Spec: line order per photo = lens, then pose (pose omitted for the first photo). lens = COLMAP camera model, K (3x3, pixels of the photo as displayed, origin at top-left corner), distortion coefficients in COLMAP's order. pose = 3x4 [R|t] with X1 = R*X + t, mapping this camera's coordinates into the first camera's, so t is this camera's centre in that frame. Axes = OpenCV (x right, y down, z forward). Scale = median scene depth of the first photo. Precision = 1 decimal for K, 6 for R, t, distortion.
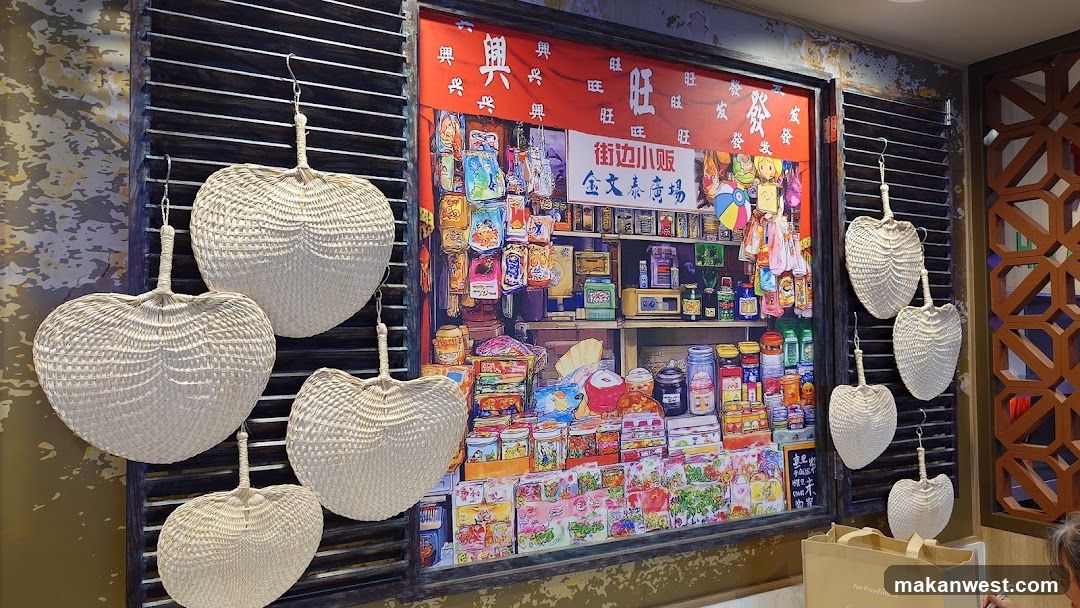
lens RADIAL K [[780.9, 0, 538.5], [0, 780.9, 301.5], [0, 0, 1]] dist [0.006290, -0.000516]
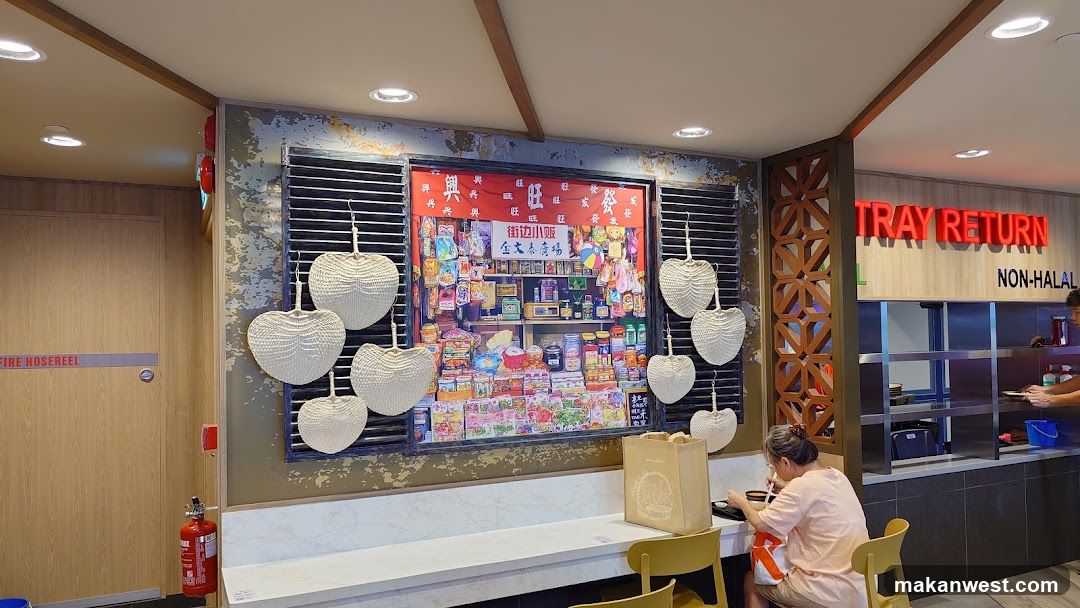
lens RADIAL K [[780.9, 0, 541.2], [0, 780.9, 307.1], [0, 0, 1]] dist [0.006290, -0.000516]
pose [[0.998440, -0.011009, -0.054739, 0.270598], [0.011504, 0.999896, 0.008746, -0.024700], [0.054637, -0.009362, 0.998462, -0.939186]]
